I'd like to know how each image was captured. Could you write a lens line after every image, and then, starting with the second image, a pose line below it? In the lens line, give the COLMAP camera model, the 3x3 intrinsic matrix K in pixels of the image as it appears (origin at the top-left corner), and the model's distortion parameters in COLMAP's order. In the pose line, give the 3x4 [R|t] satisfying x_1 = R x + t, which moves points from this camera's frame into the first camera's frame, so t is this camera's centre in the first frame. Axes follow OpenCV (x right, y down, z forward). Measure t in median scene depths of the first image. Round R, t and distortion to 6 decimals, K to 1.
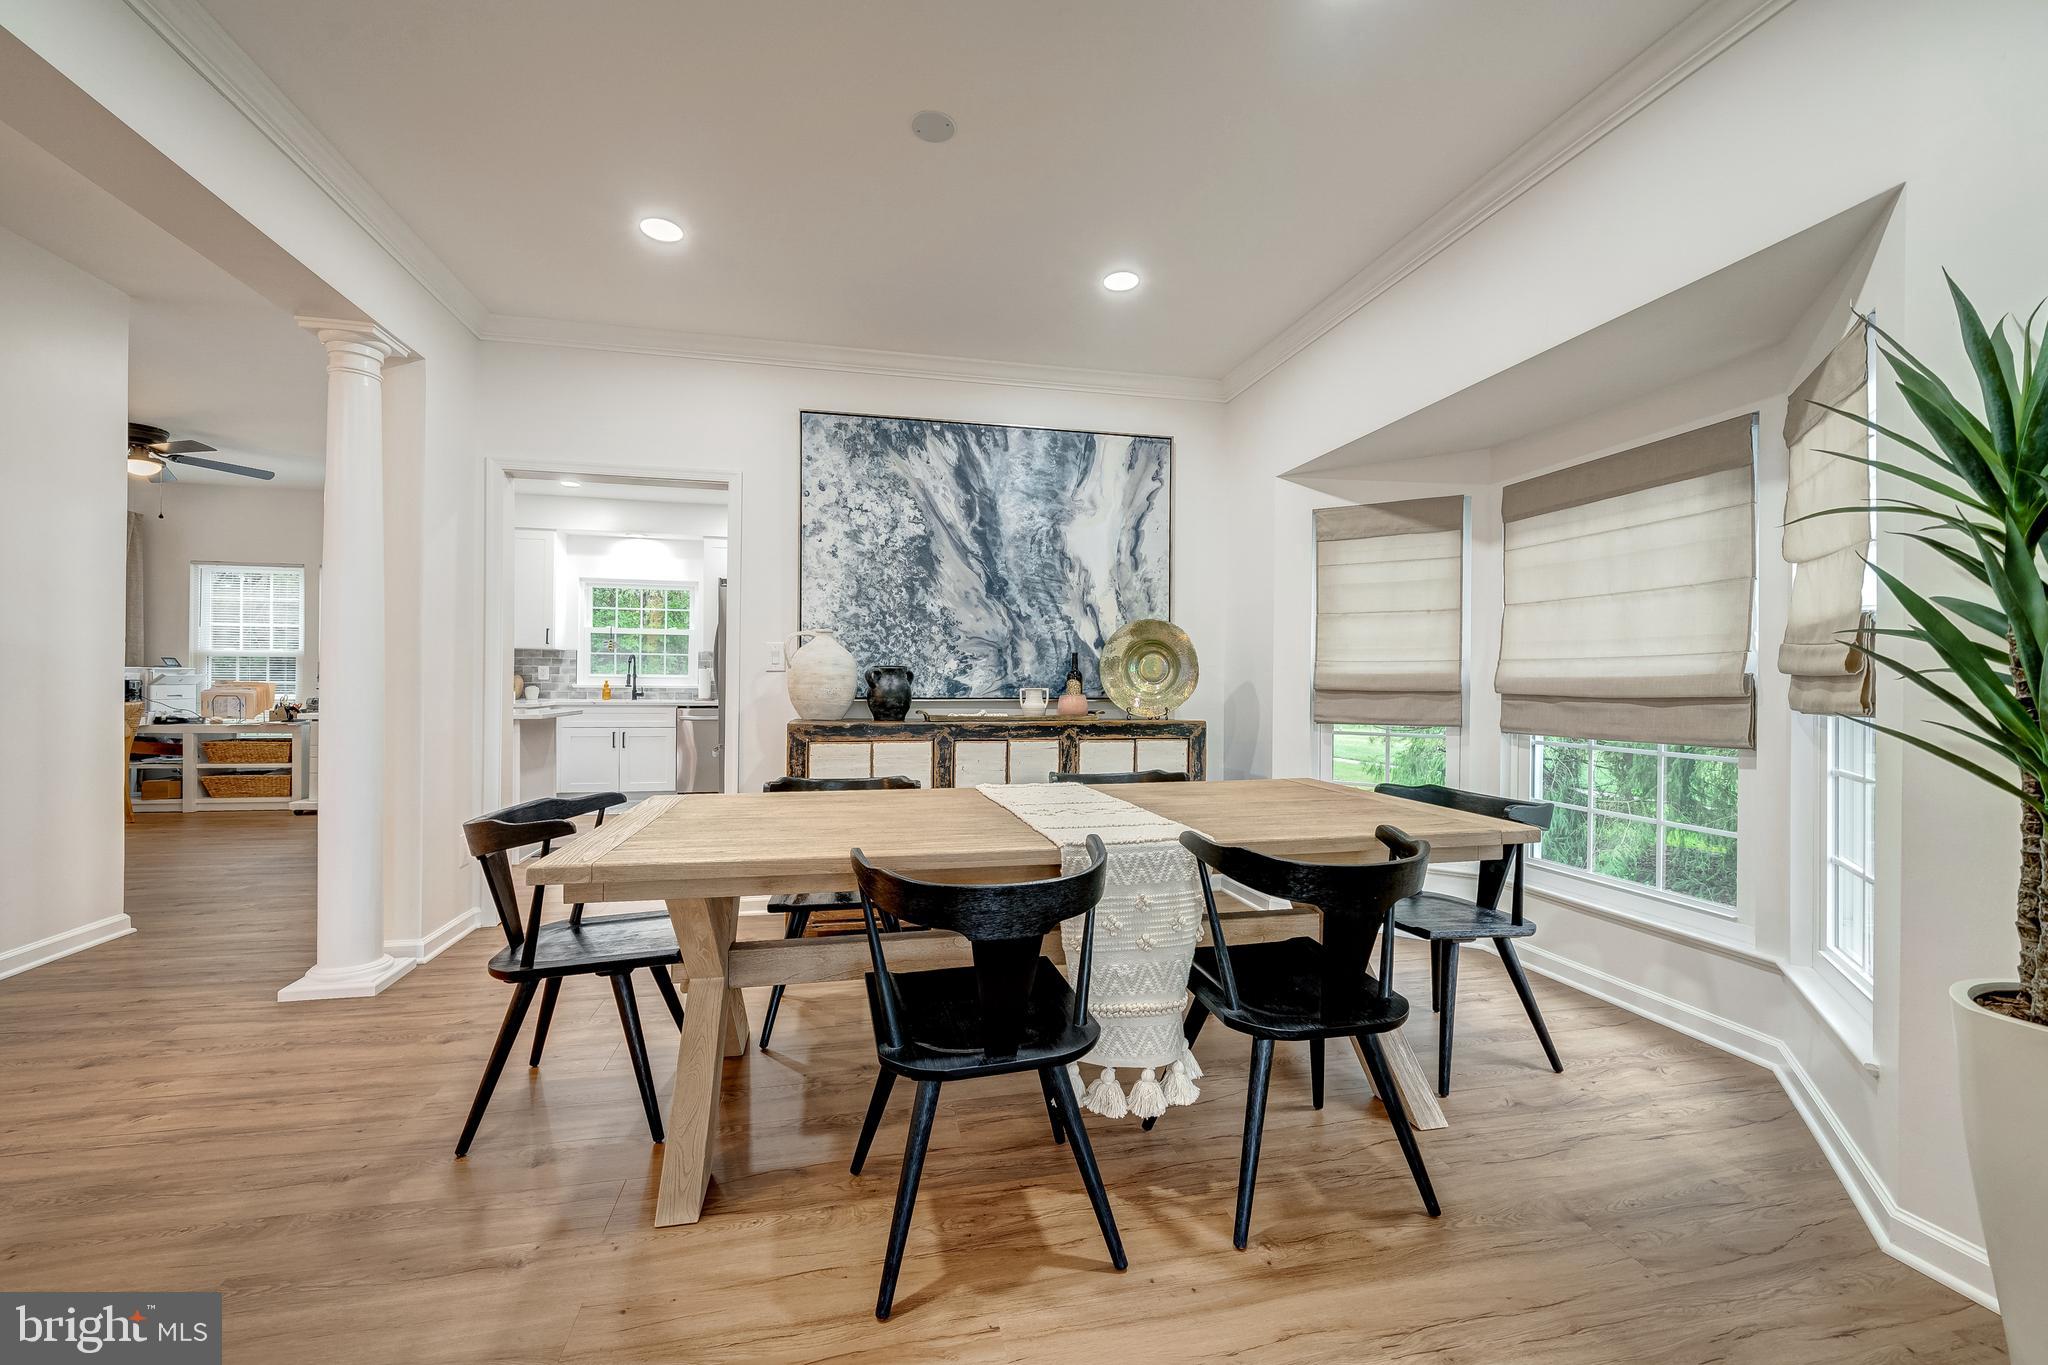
lens RADIAL K [[779.1, 0, 1042.4], [0, 779.1, 681.8], [0, 0, 1]] dist [-0.002105, -0.000485]
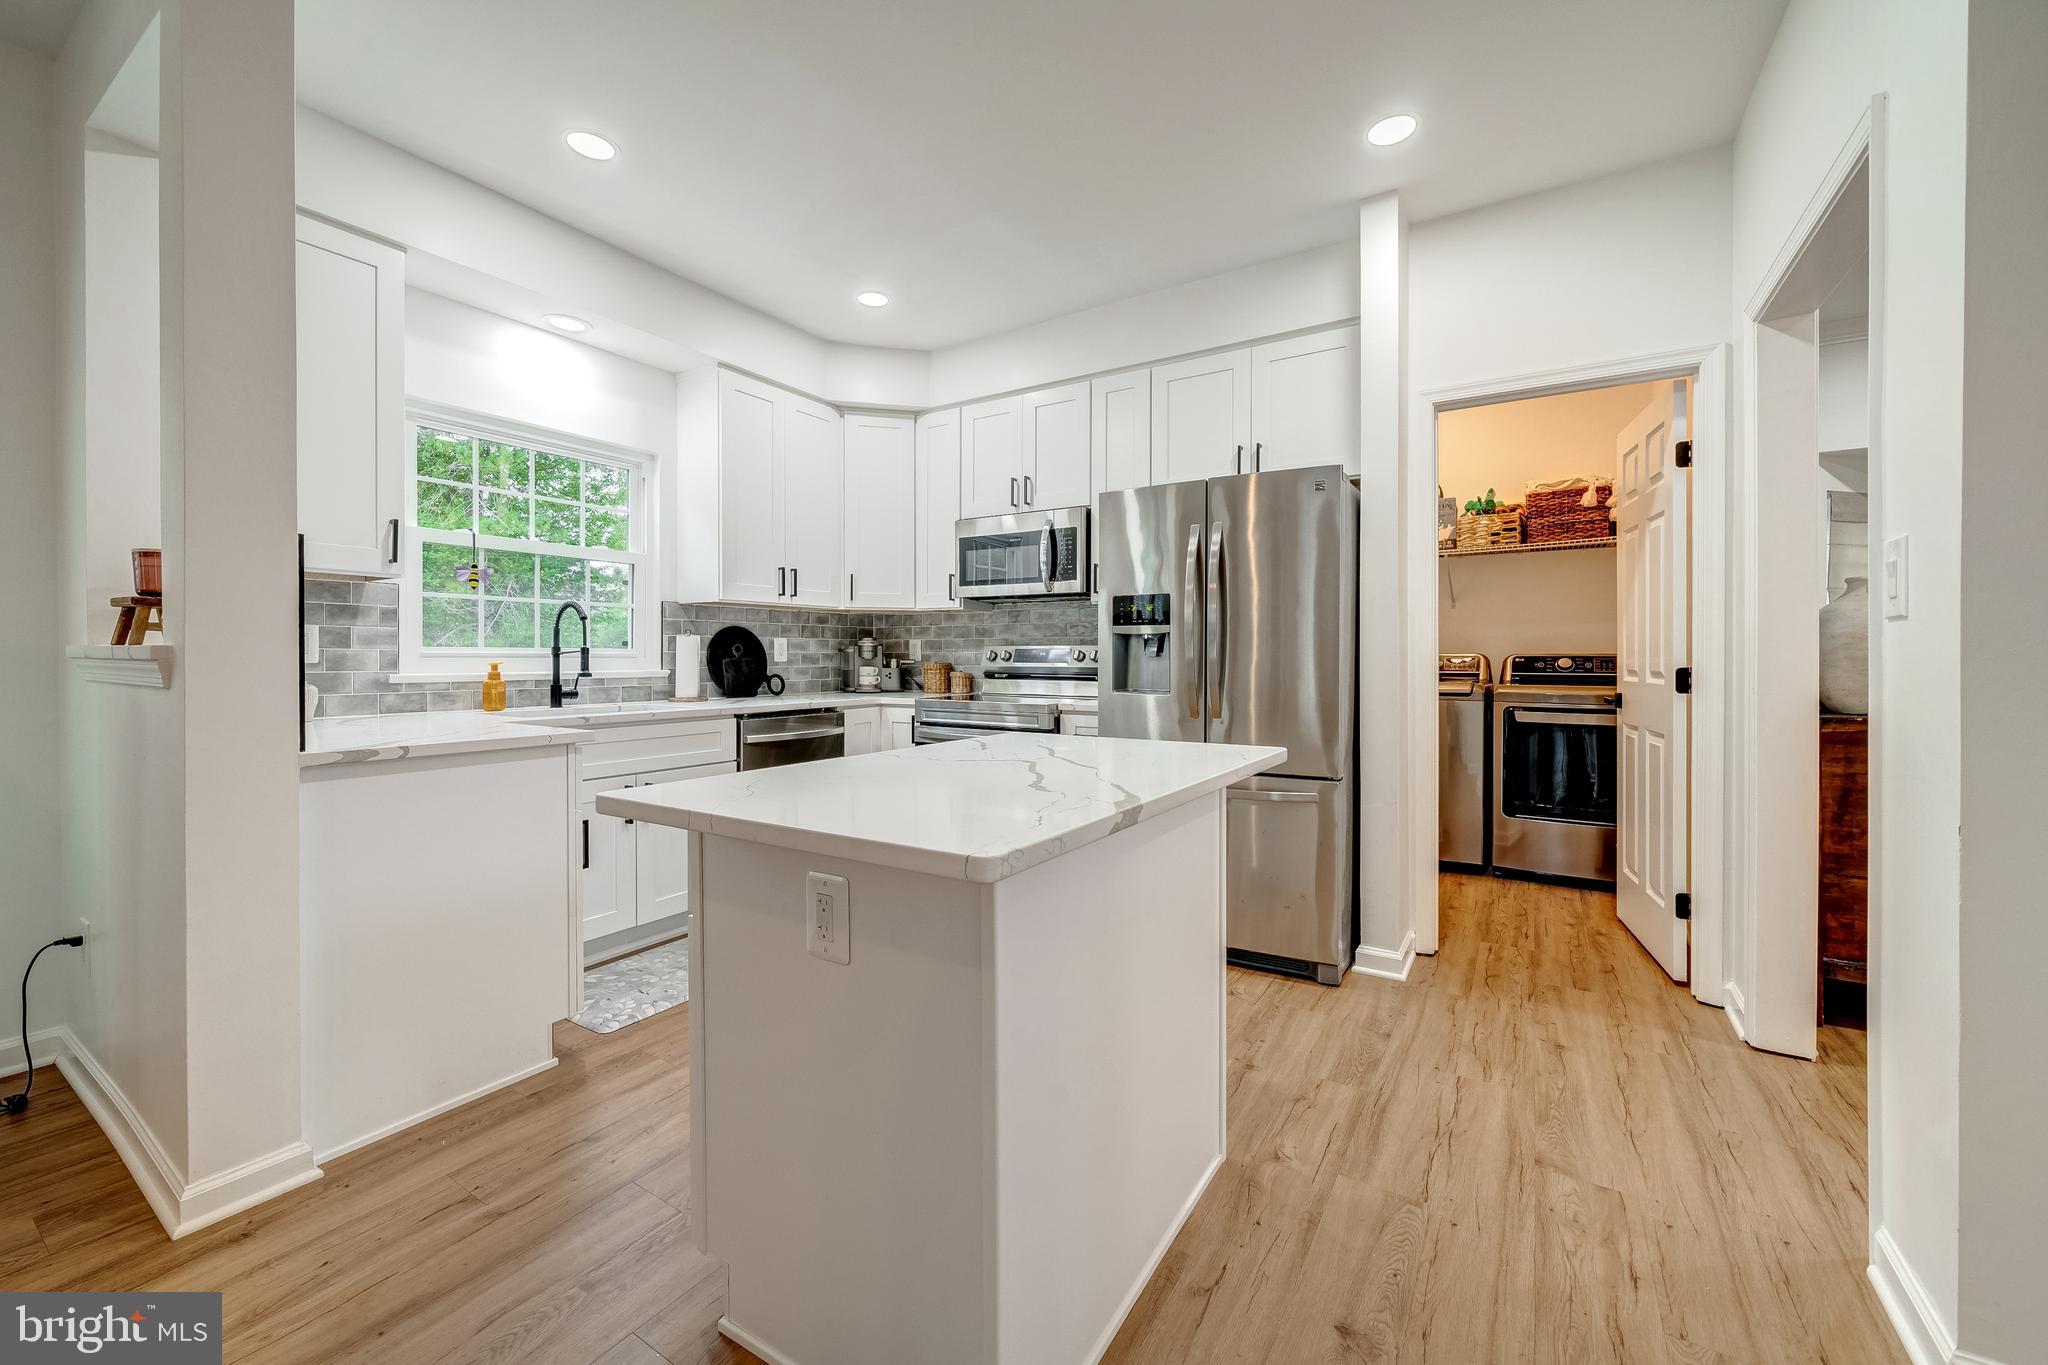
lens RADIAL K [[800.1, 0, 1026.0], [0, 800.1, 674.0], [0, 0, 1]] dist [0.001811, 0.000513]
pose [[0.716173, -0.027146, 0.697395, -1.222851], [0.010941, 0.999557, 0.027672, -0.008220], [-0.697837, -0.012188, 0.716153, 0.957440]]
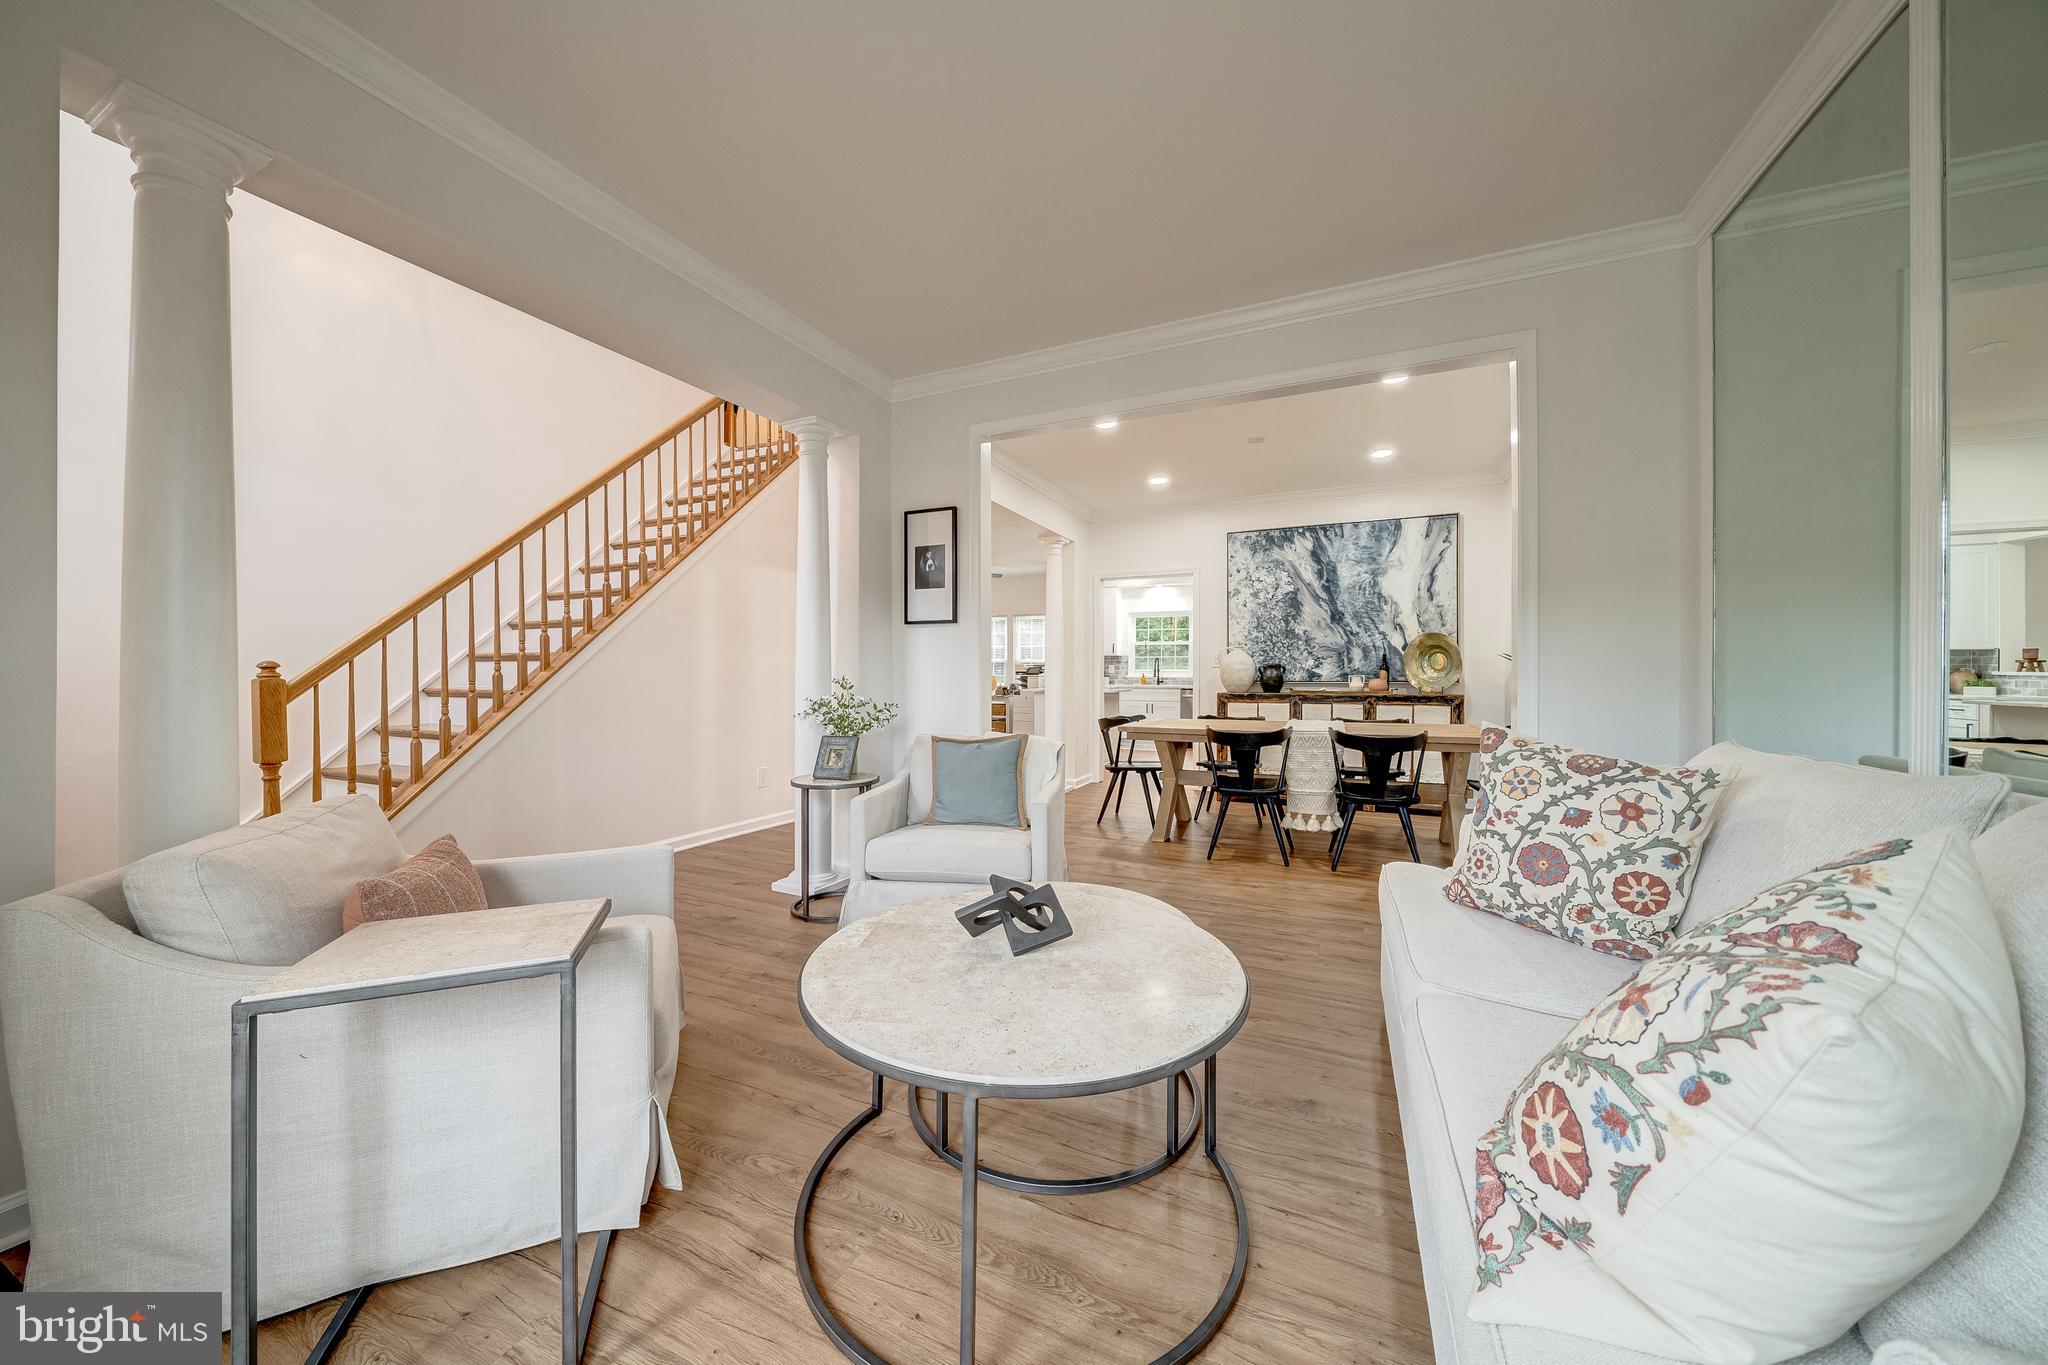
lens RADIAL K [[716.3, 0, 1065.8], [0, 716.3, 679.2], [0, 0, 1]] dist [-0.004620, 0.000062]
pose [[0.811192, -0.003618, -0.584769, 0.394934], [0.008243, 0.999952, 0.005248, 0.003505], [0.584722, -0.009077, 0.811183, -0.668721]]
